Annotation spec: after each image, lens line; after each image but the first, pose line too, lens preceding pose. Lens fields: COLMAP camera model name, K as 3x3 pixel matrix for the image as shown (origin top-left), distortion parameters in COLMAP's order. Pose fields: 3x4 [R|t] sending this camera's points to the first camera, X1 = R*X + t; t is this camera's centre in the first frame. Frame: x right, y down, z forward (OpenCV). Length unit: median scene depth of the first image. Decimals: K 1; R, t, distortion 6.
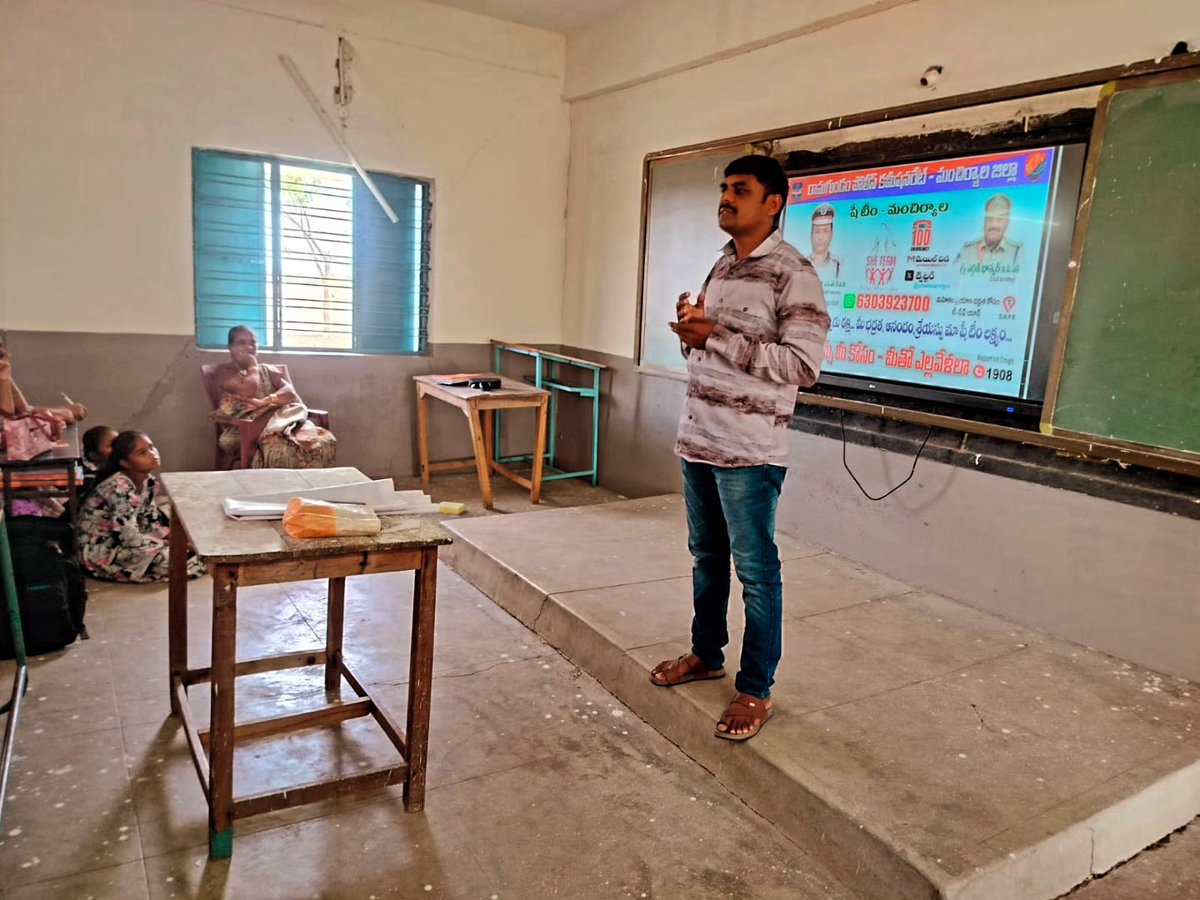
lens RADIAL K [[865.9, 0, 597.5], [0, 865.9, 460.7], [0, 0, 1]] dist [0.061280, -0.063672]
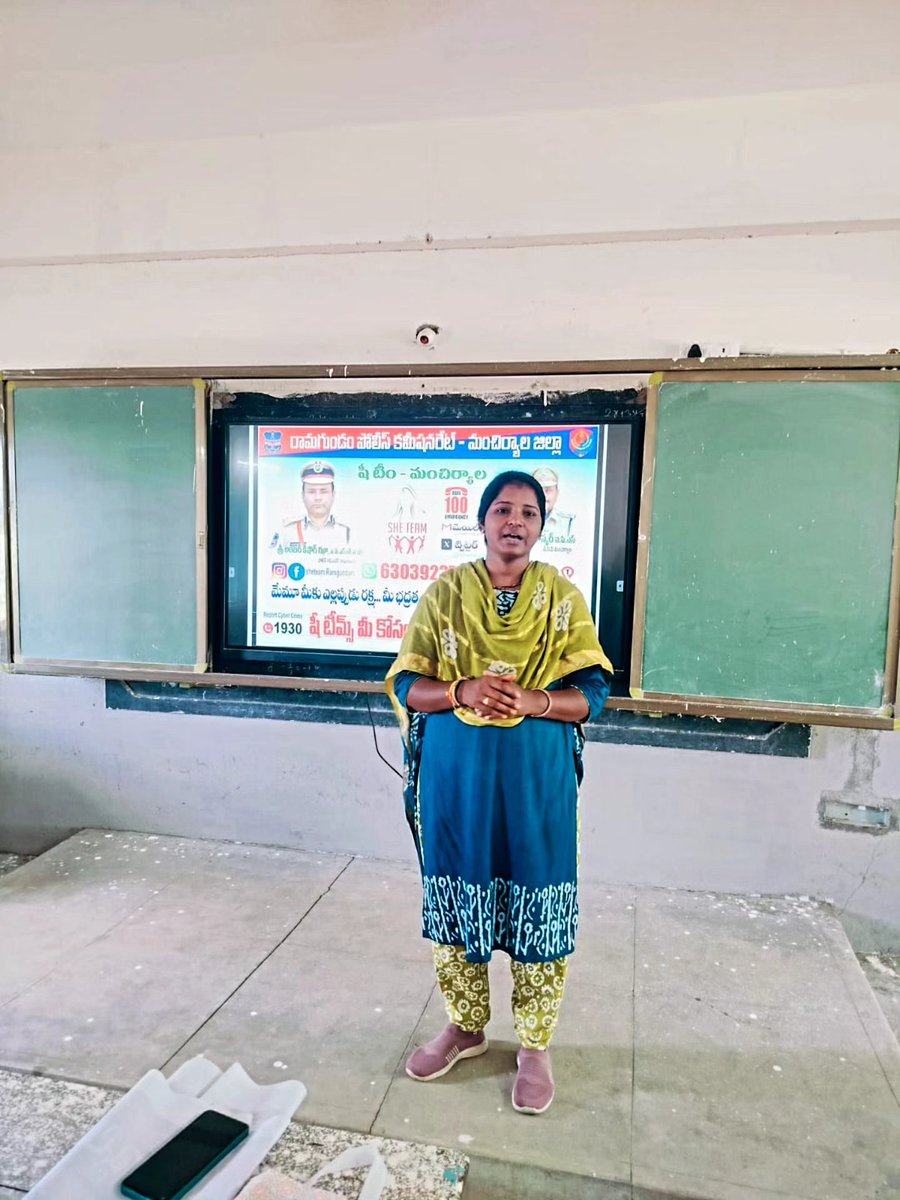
lens RADIAL K [[865.9, 0, 418.4], [0, 865.9, 605.8], [0, 0, 1]] dist [0.061280, -0.063672]
pose [[0.685082, -0.102773, 0.721180, -0.362839], [0.154549, 0.987967, -0.006021, -0.158990], [-0.711883, 0.115583, 0.692722, 0.425230]]
